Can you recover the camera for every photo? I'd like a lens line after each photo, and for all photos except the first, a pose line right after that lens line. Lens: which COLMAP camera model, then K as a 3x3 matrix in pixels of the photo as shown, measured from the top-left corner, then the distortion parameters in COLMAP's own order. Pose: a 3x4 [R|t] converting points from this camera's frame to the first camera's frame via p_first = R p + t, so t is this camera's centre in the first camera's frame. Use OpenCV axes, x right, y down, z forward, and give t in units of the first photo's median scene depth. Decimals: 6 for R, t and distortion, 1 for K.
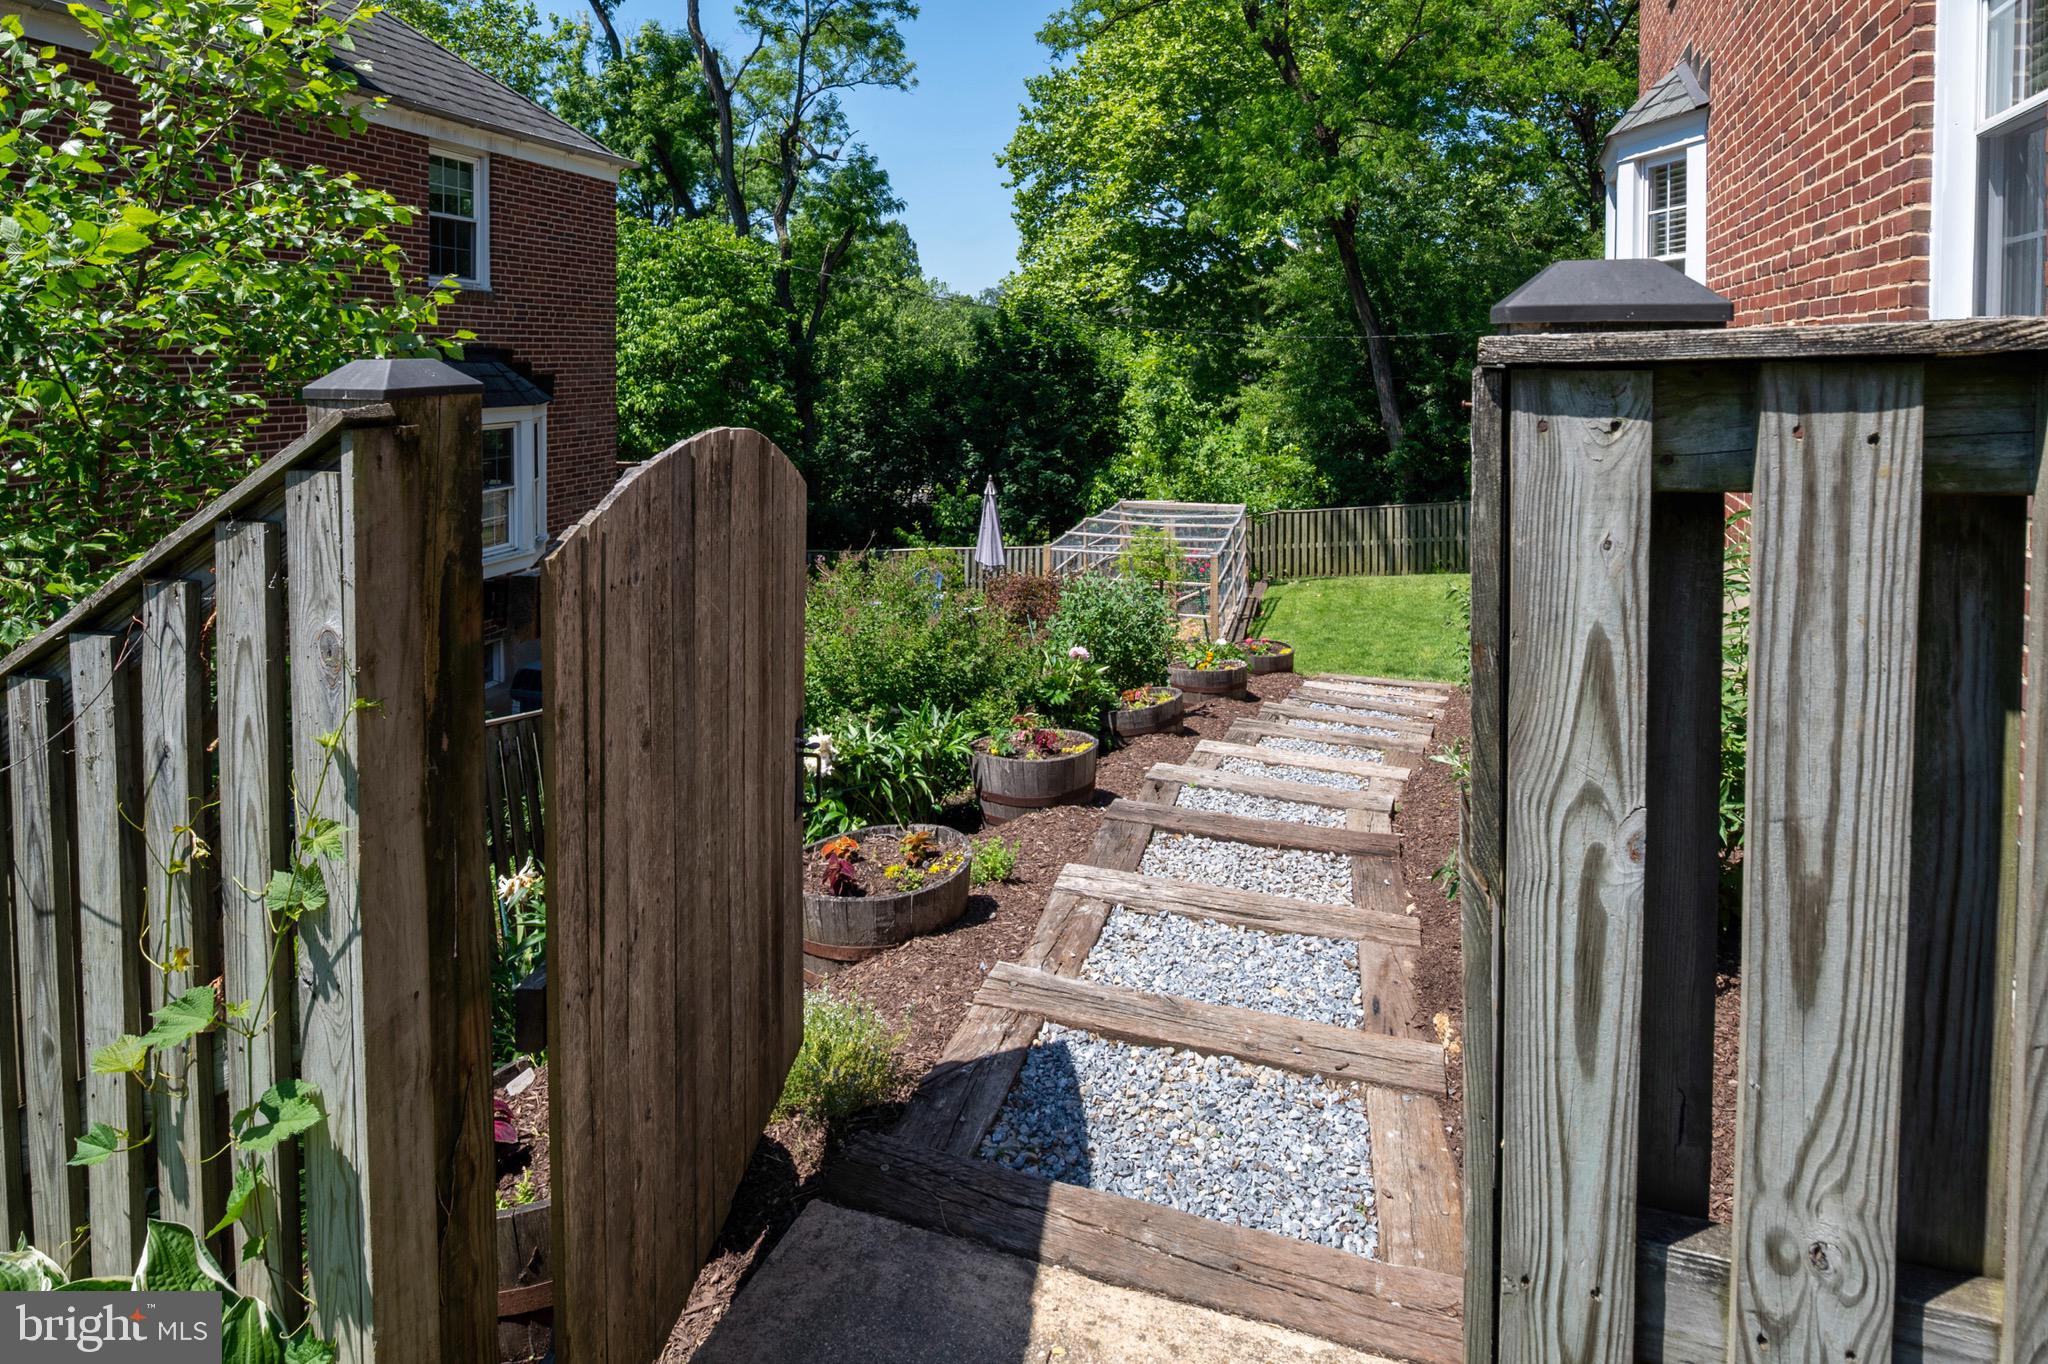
lens RADIAL K [[1097.8, 0, 1003.0], [0, 1097.8, 369.7], [0, 0, 1]] dist [0.004876, -0.009887]
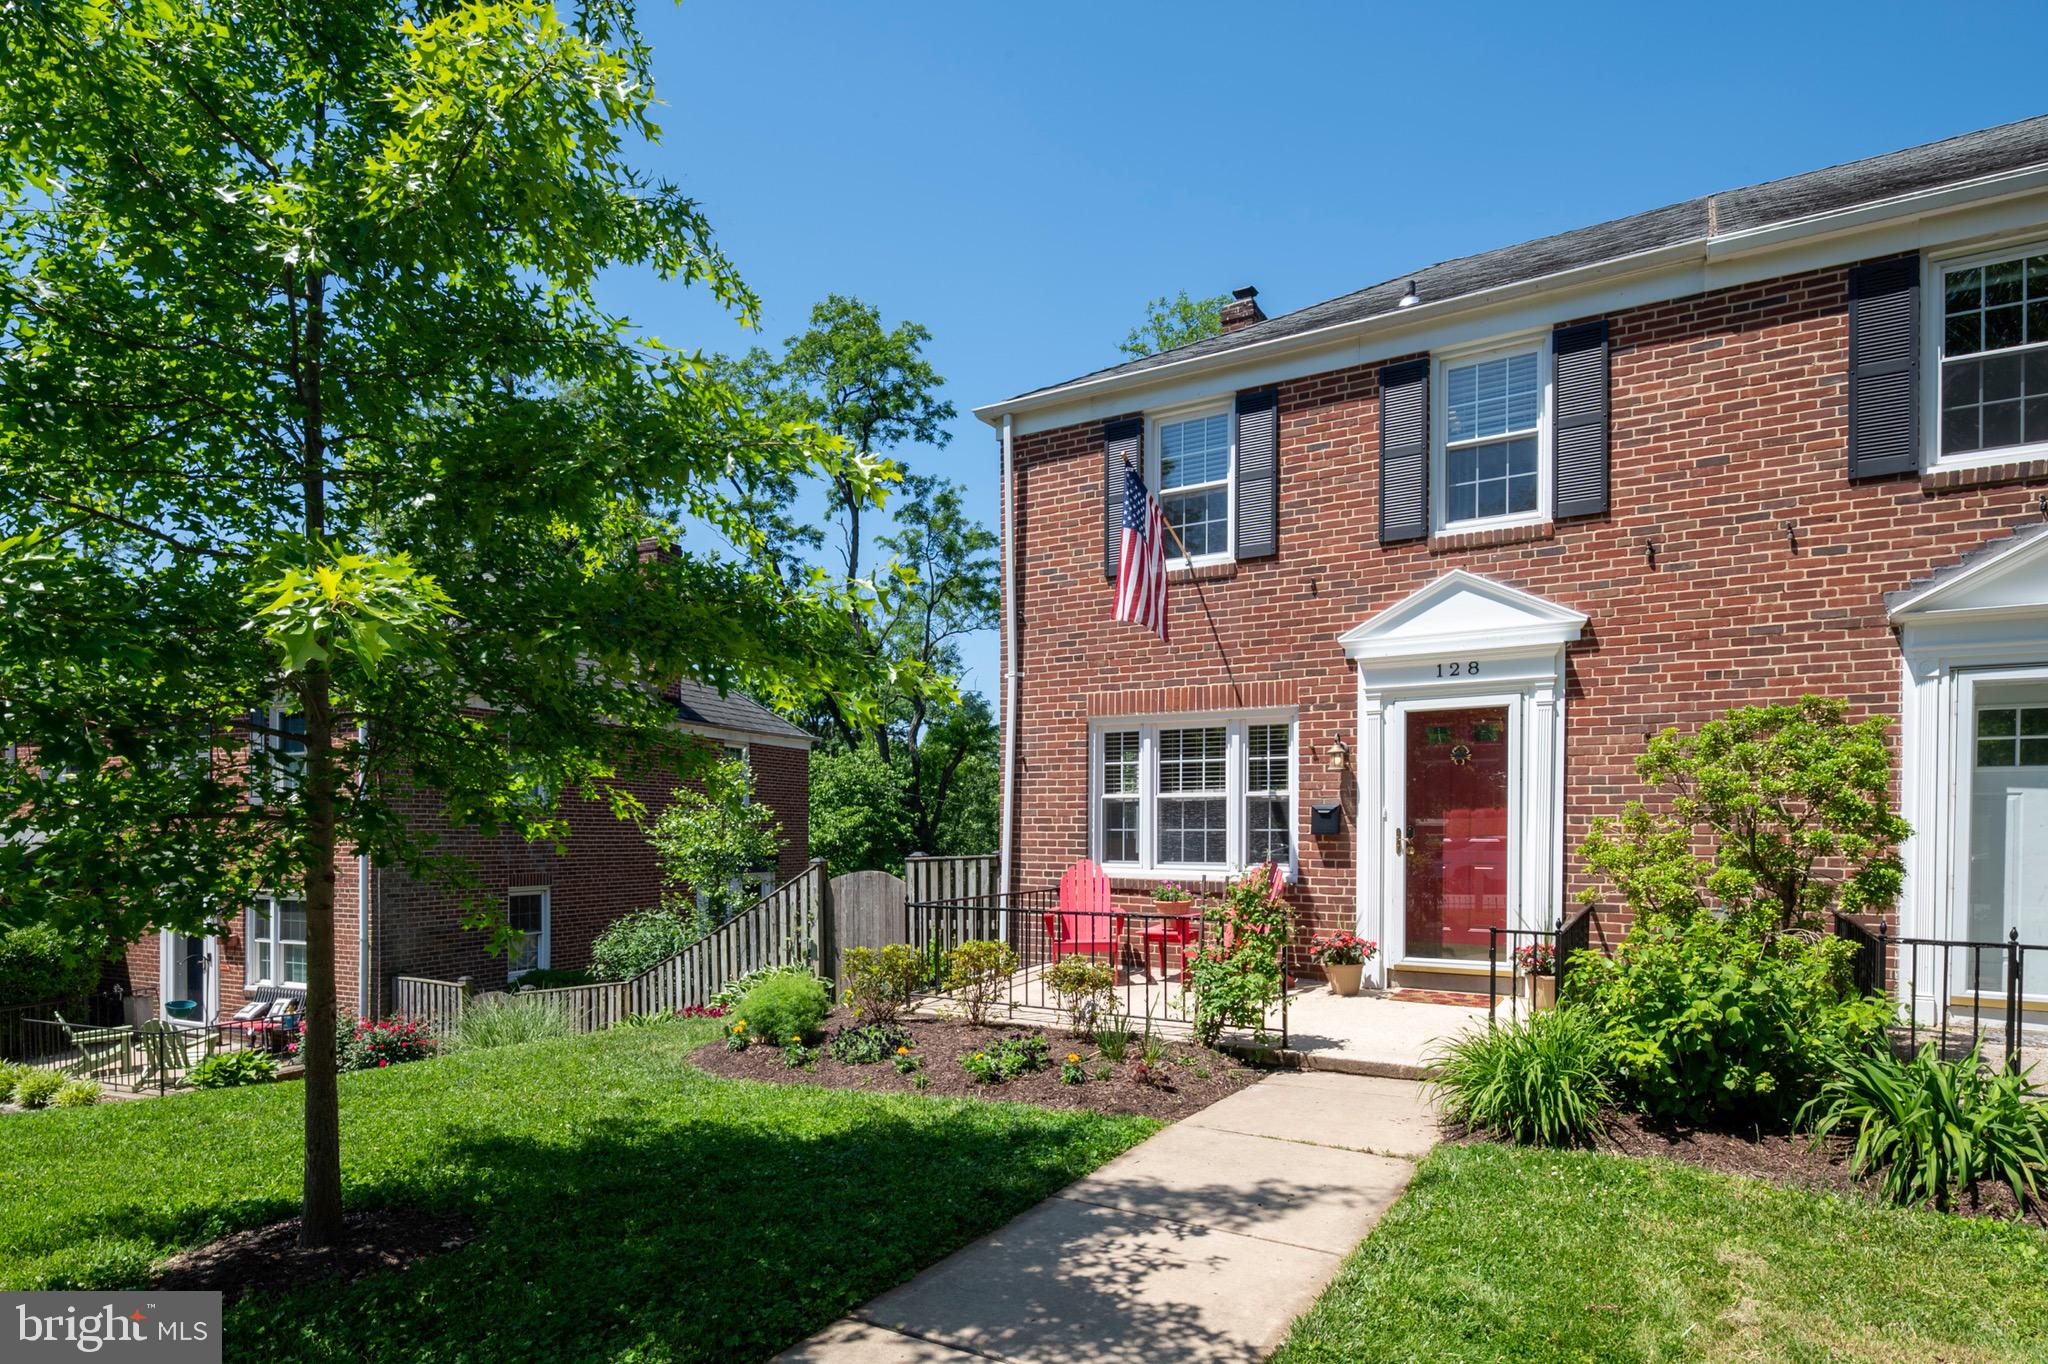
lens RADIAL K [[1097.8, 0, 1028.8], [0, 1097.8, 848.3], [0, 0, 1]] dist [0.004876, -0.009887]
pose [[0.993797, 0.003661, -0.111147, 0.098126], [-0.003741, 0.999993, -0.000507, -0.004134], [0.111144, 0.000920, 0.993804, -0.354549]]
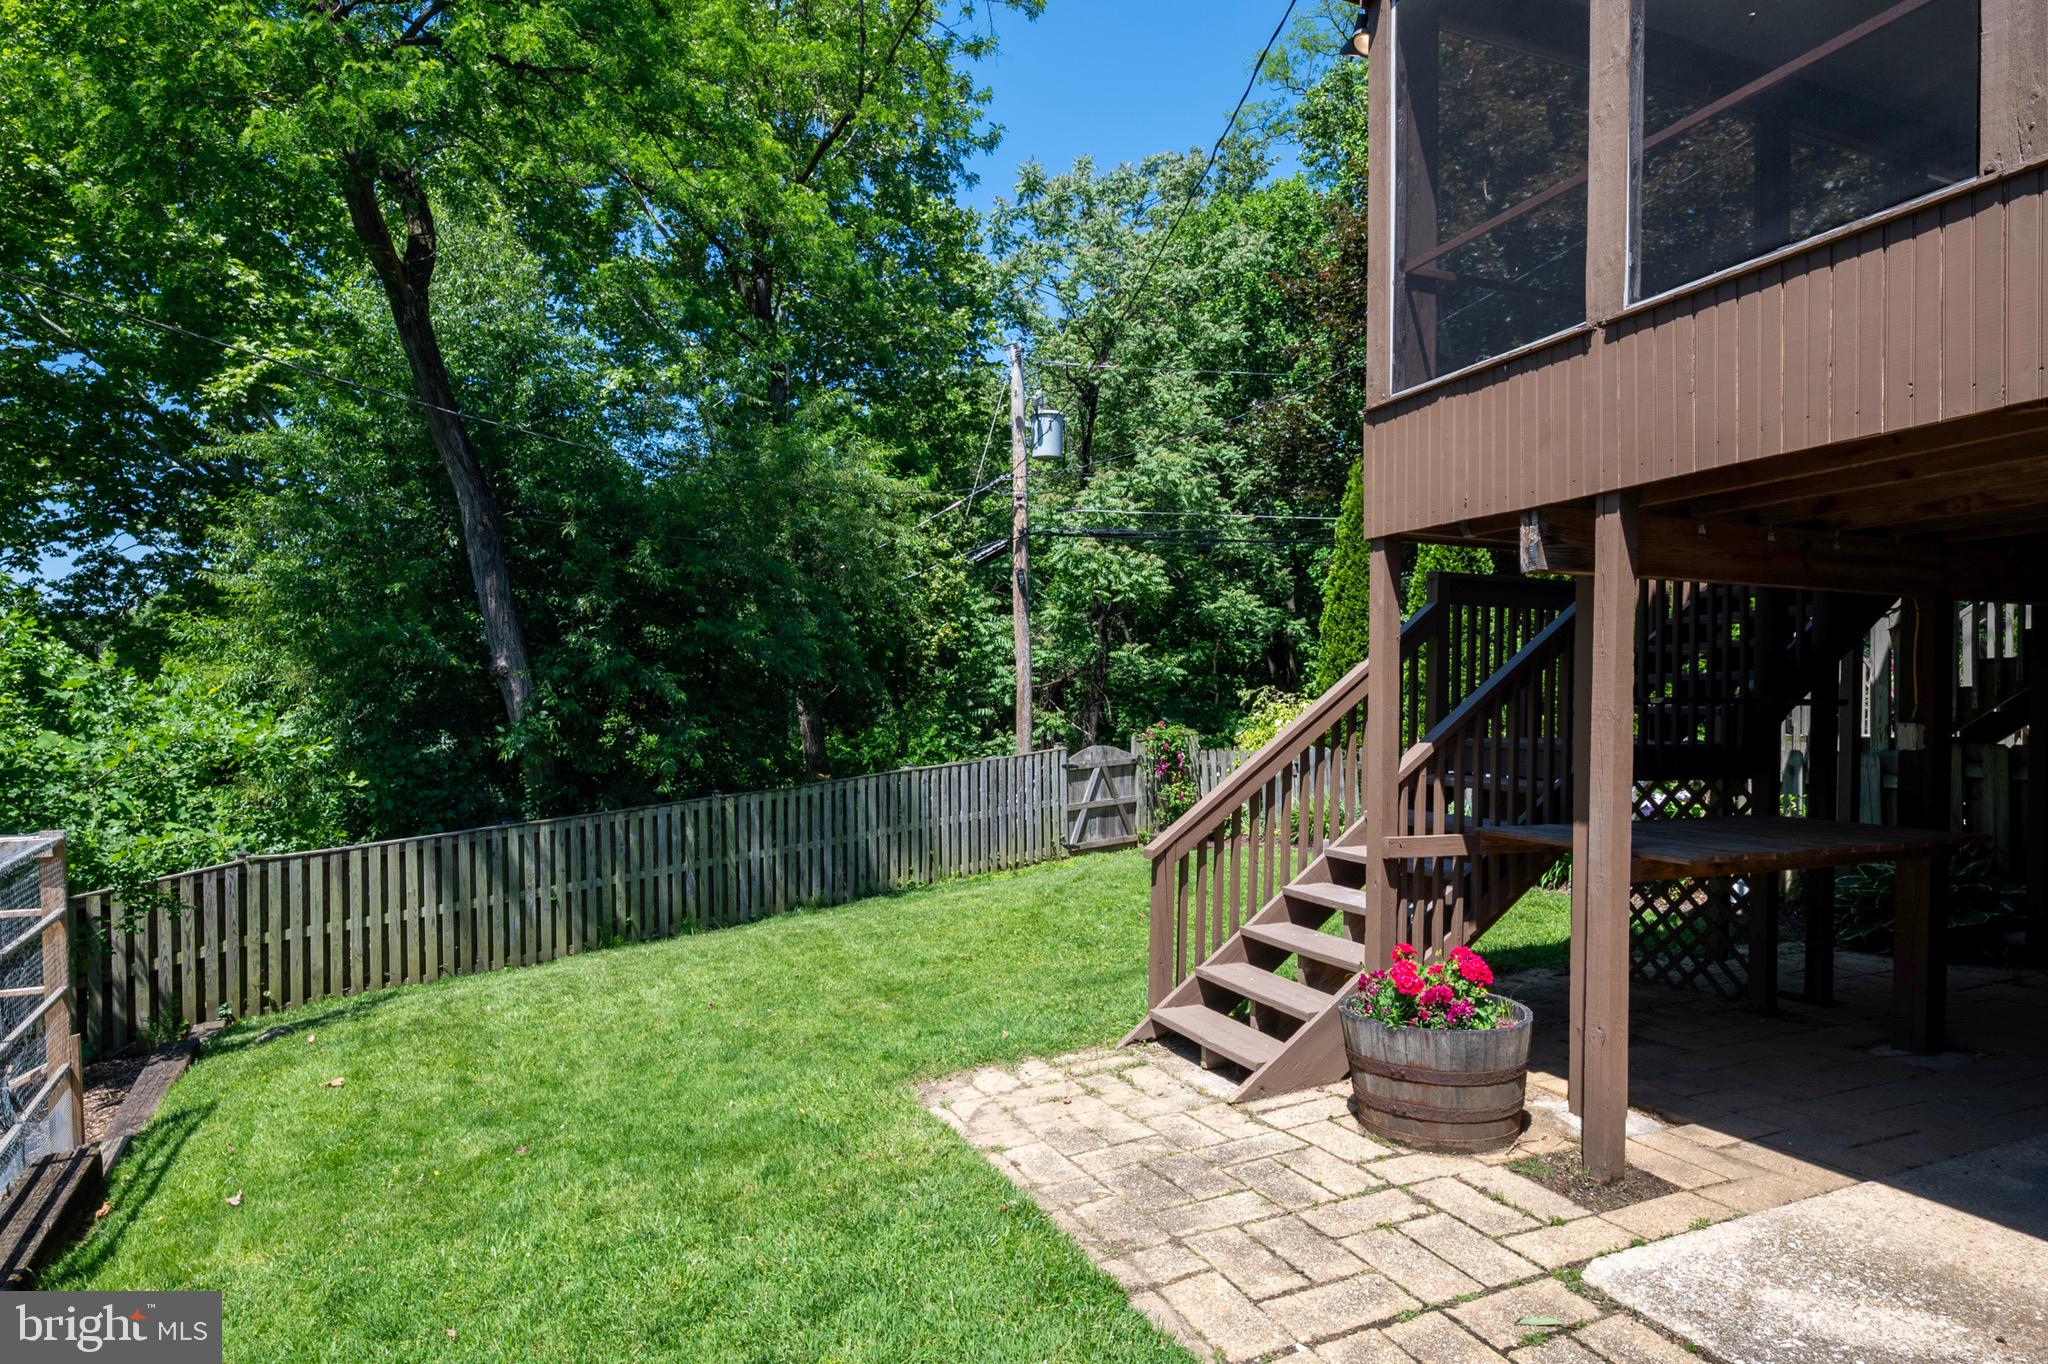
lens RADIAL K [[1097.8, 0, 1006.0], [0, 1097.8, 719.1], [0, 0, 1]] dist [0.004876, -0.009887]
pose [[0.696179, -0.009750, 0.717802, 0.112686], [0.009185, 0.999947, 0.004675, 0.056409], [-0.717809, 0.003338, 0.696232, 0.367781]]
